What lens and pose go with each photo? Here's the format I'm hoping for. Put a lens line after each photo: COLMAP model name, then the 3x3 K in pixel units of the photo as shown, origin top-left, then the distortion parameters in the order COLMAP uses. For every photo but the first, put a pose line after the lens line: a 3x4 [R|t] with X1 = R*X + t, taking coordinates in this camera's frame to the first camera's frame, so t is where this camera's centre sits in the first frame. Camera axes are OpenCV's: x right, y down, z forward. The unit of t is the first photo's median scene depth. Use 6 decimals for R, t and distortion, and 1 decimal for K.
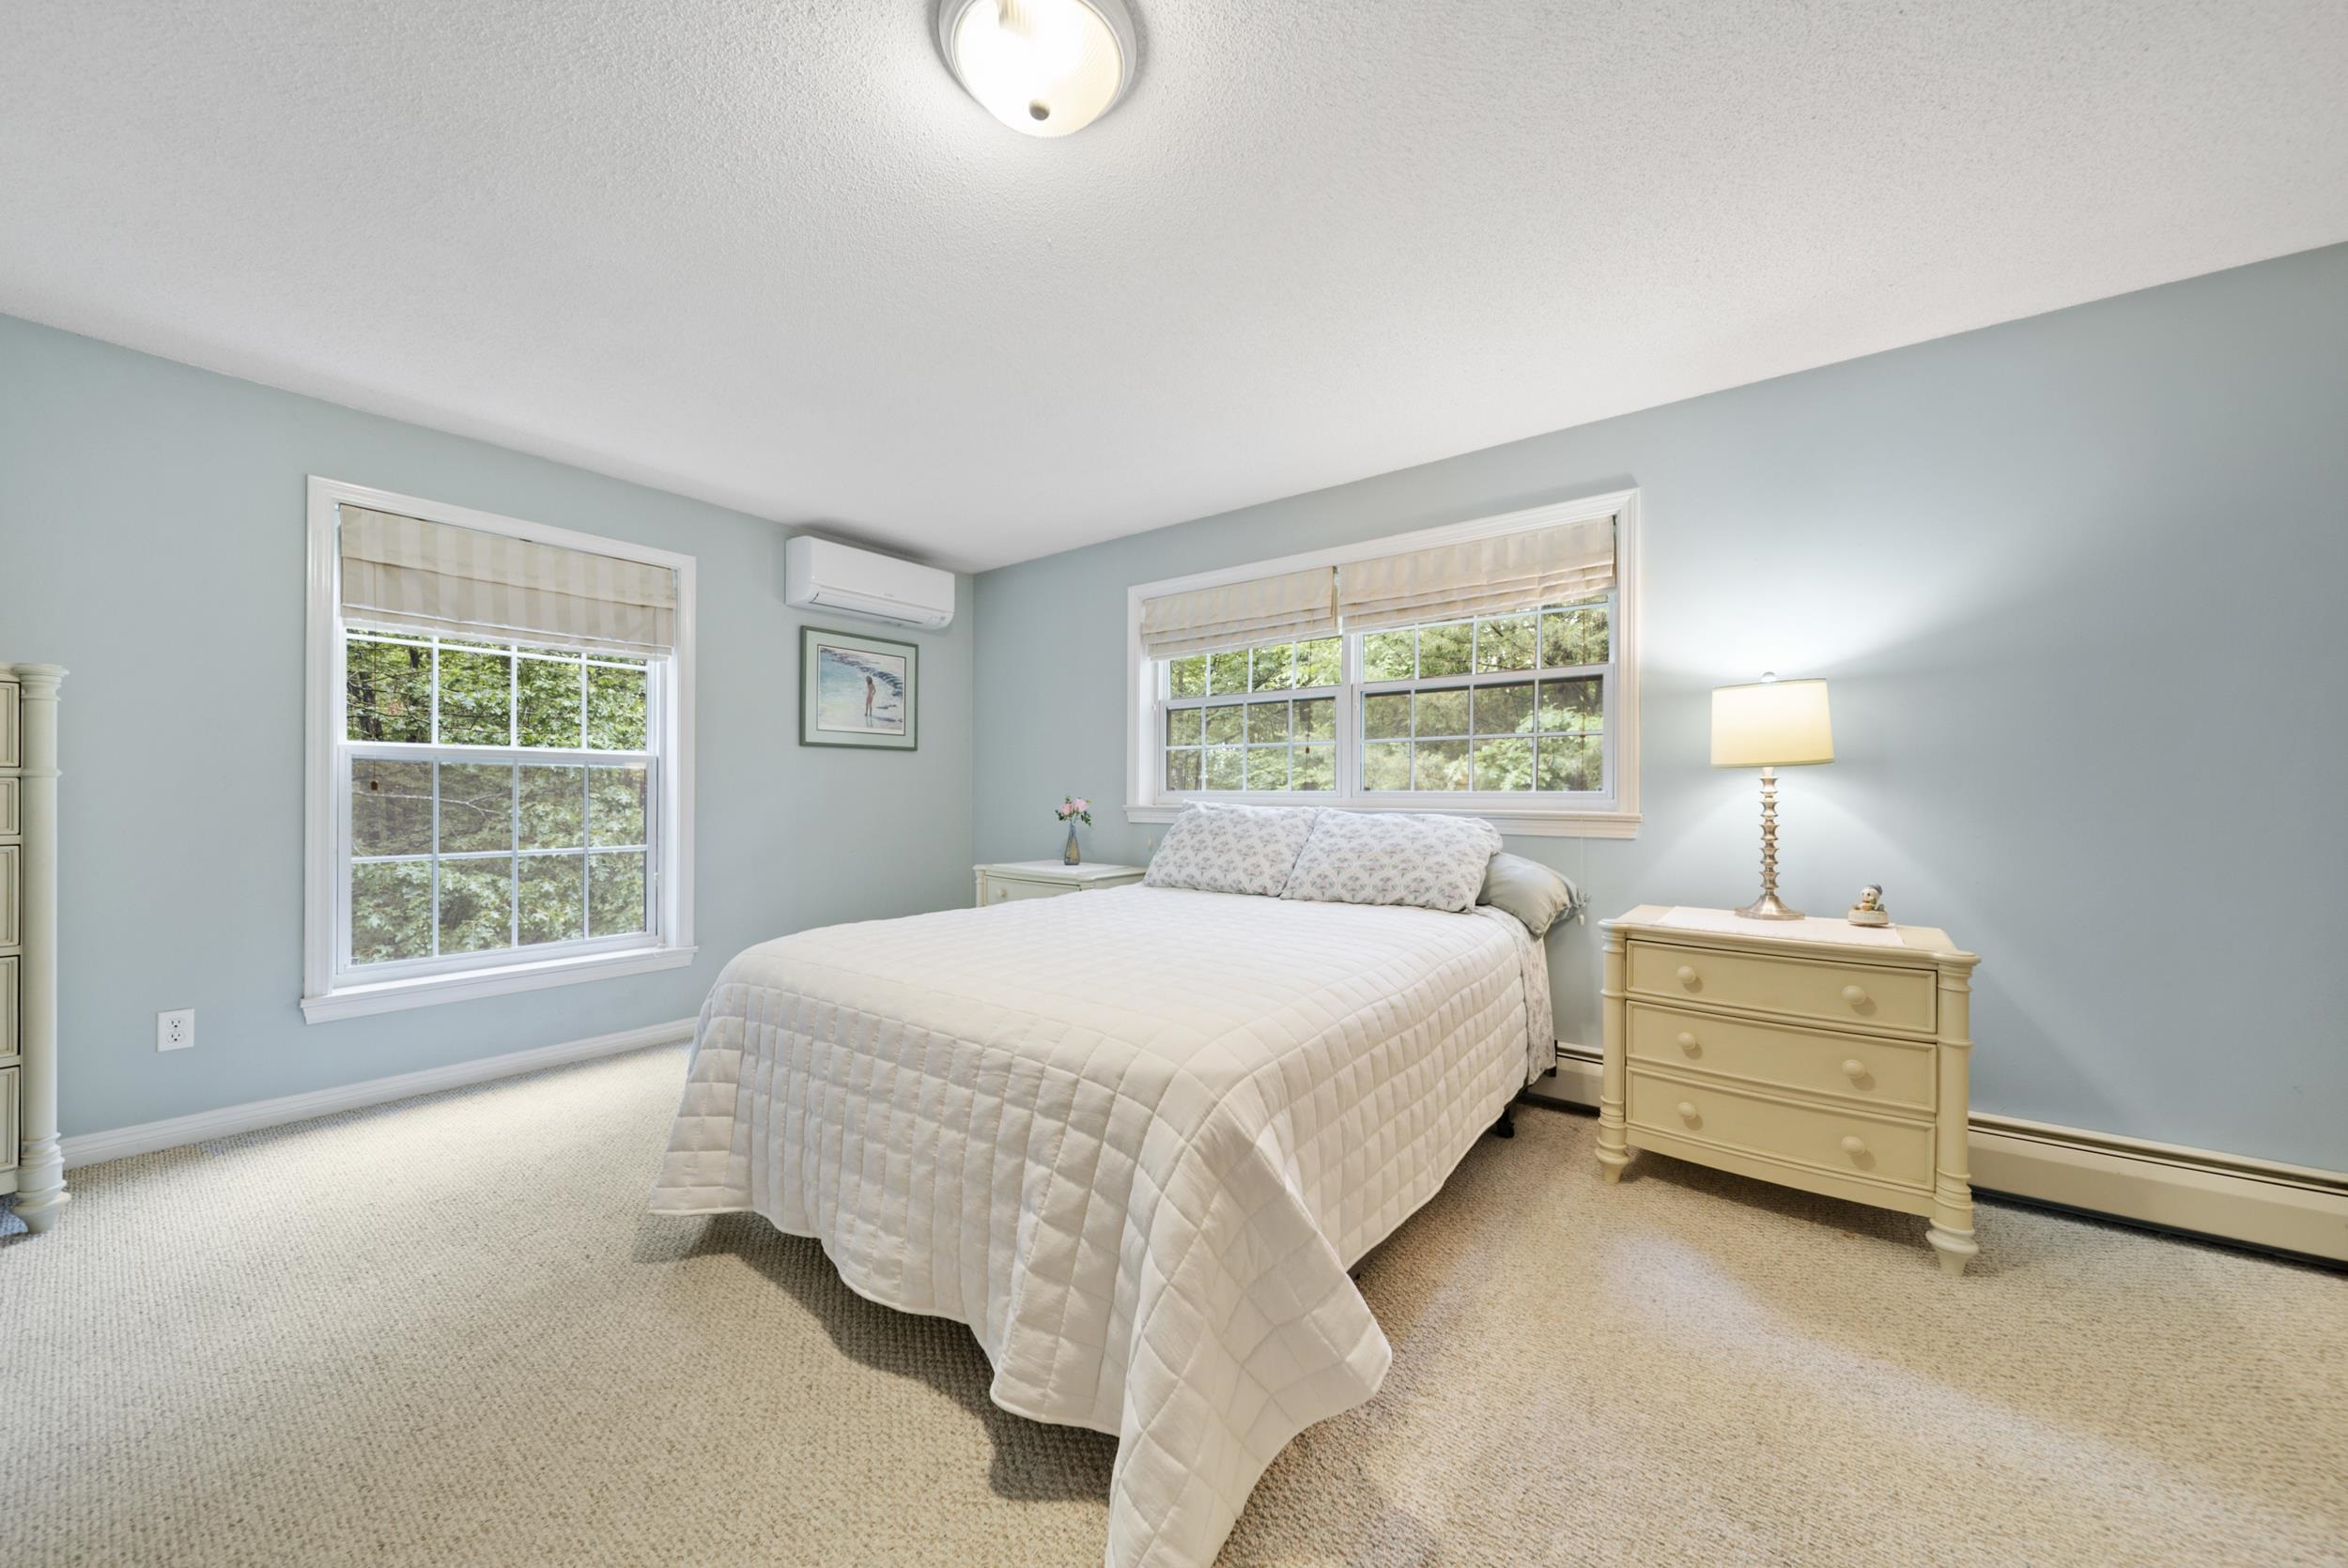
lens RADIAL K [[826.6, 0, 1175.4], [0, 826.6, 797.6], [0, 0, 1]] dist [-0.000309, -0.000132]
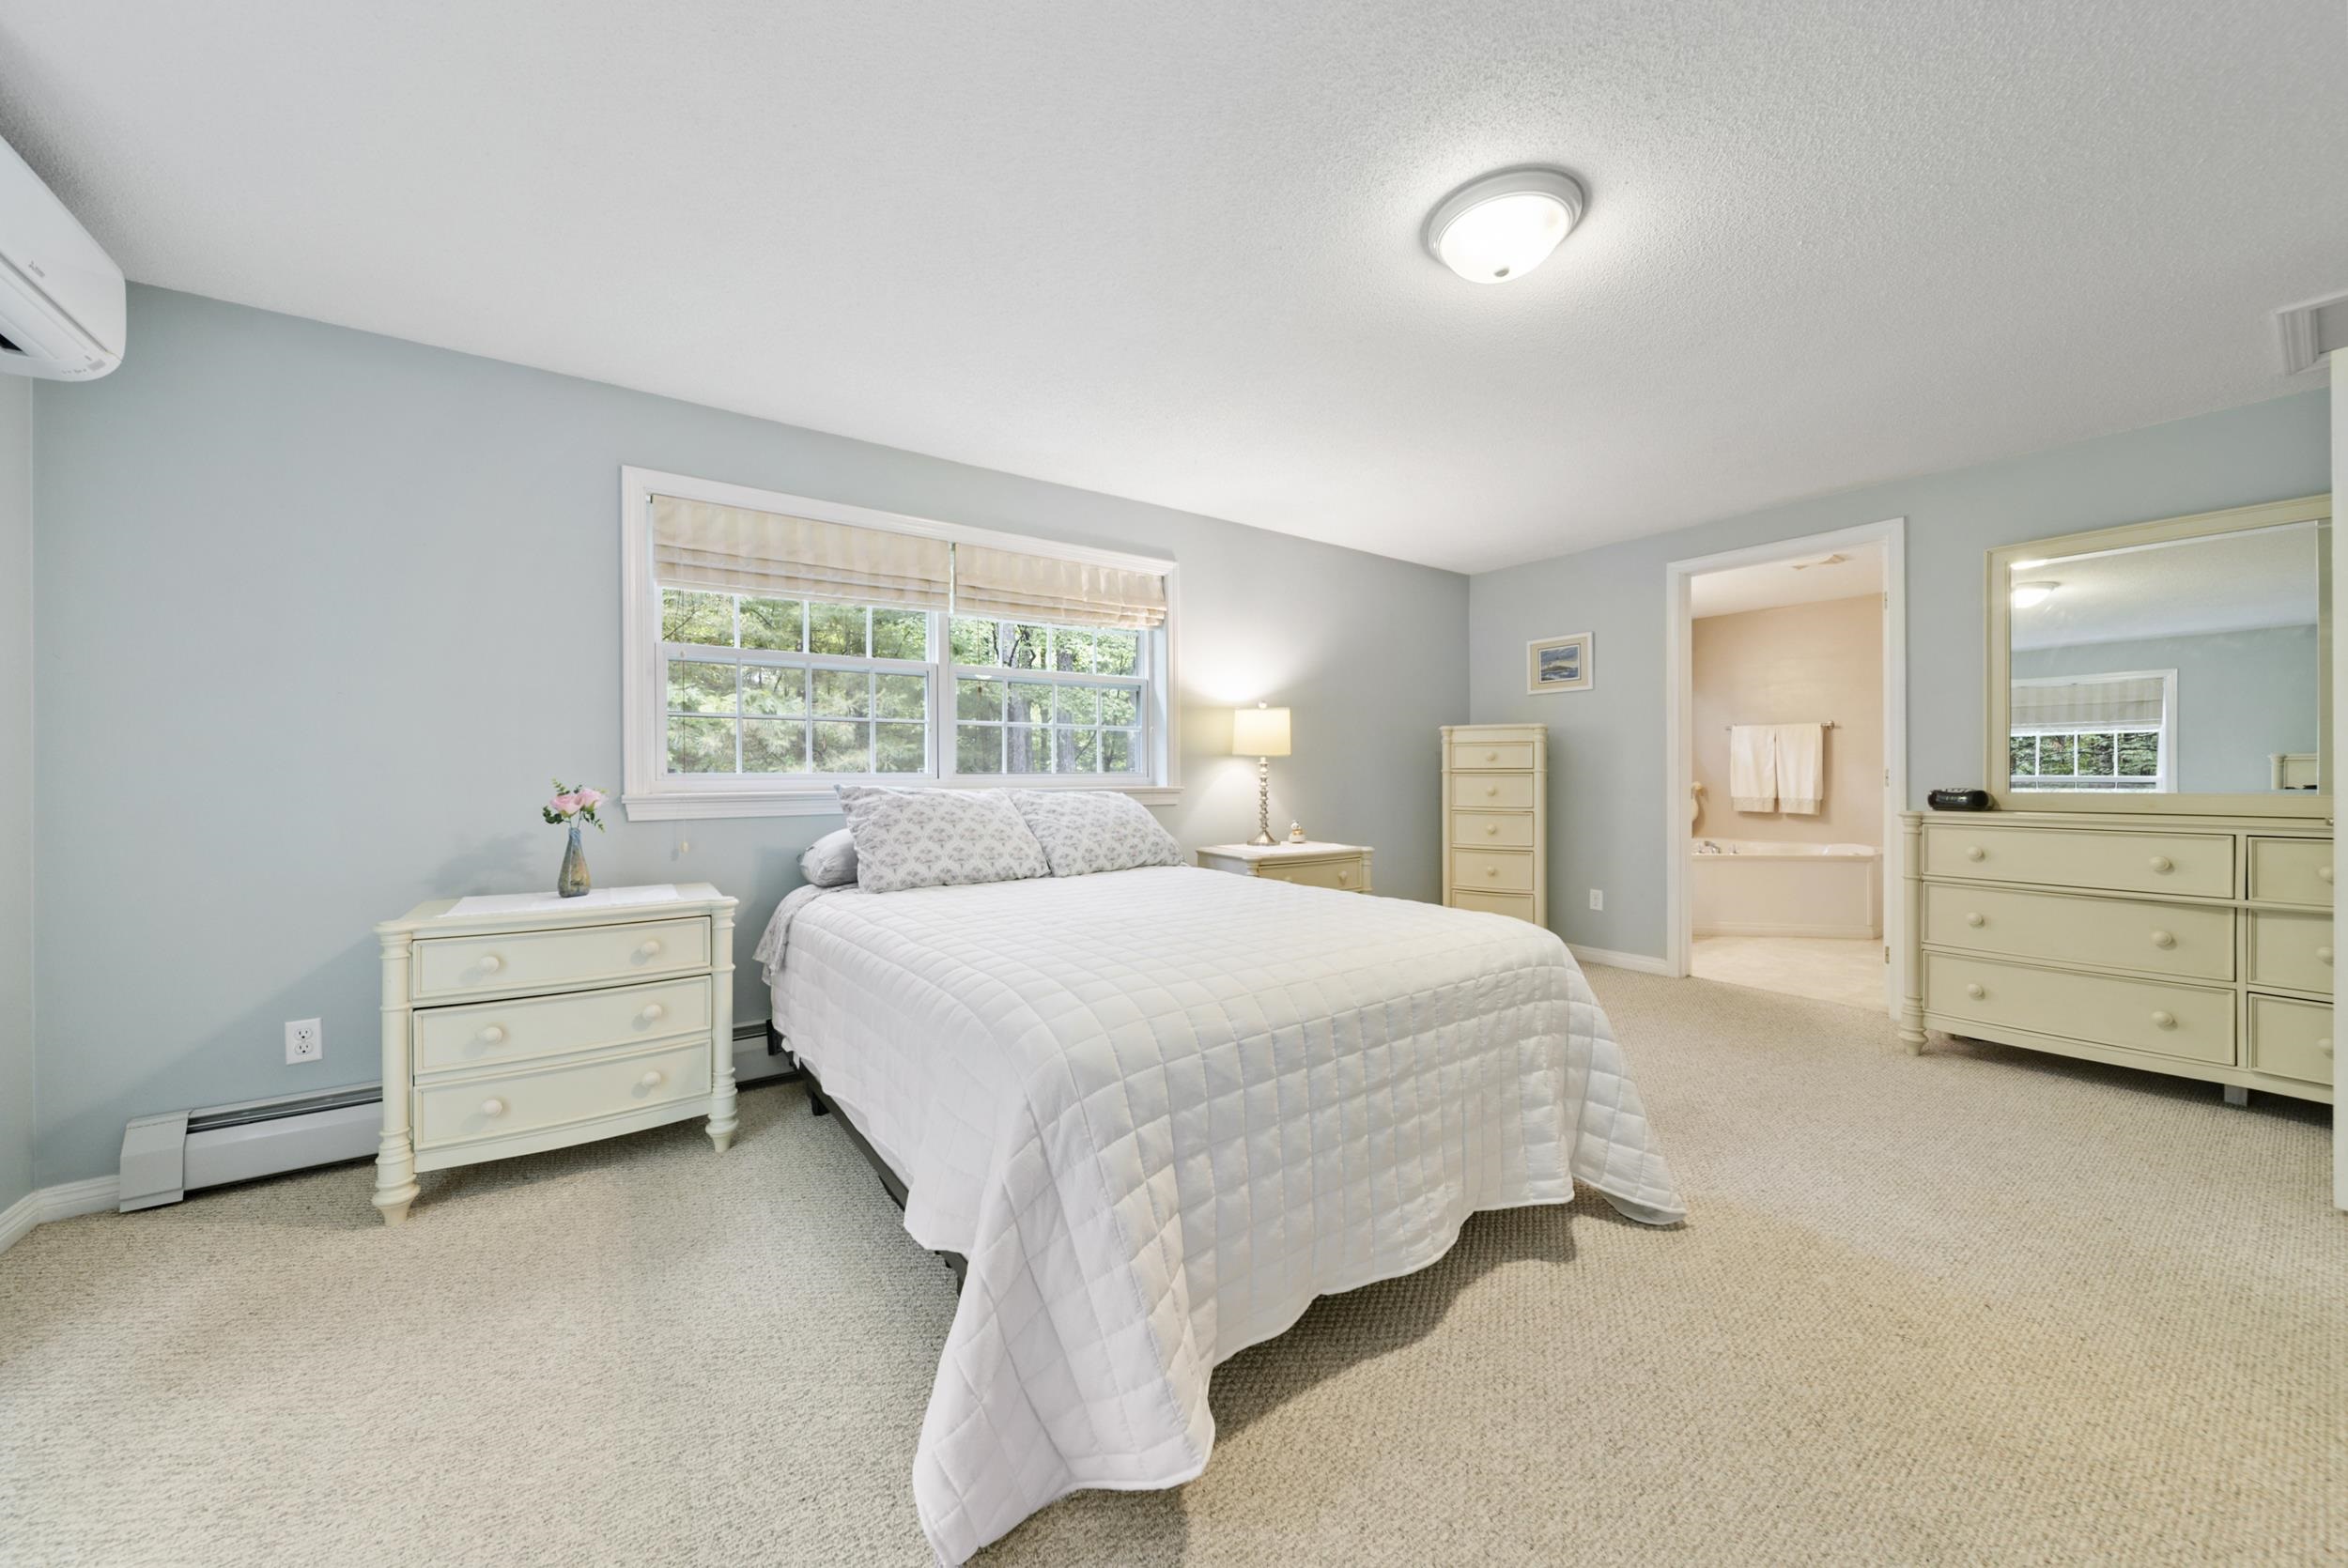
lens RADIAL K [[818.6, 0, 1125.0], [0, 818.6, 831.7], [0, 0, 1]] dist [-0.000121, 0.000003]
pose [[0.321773, -0.073310, 0.943975, -0.738141], [0.011224, 0.997223, 0.073619, -0.008356], [-0.946750, -0.013093, 0.321702, 0.530236]]
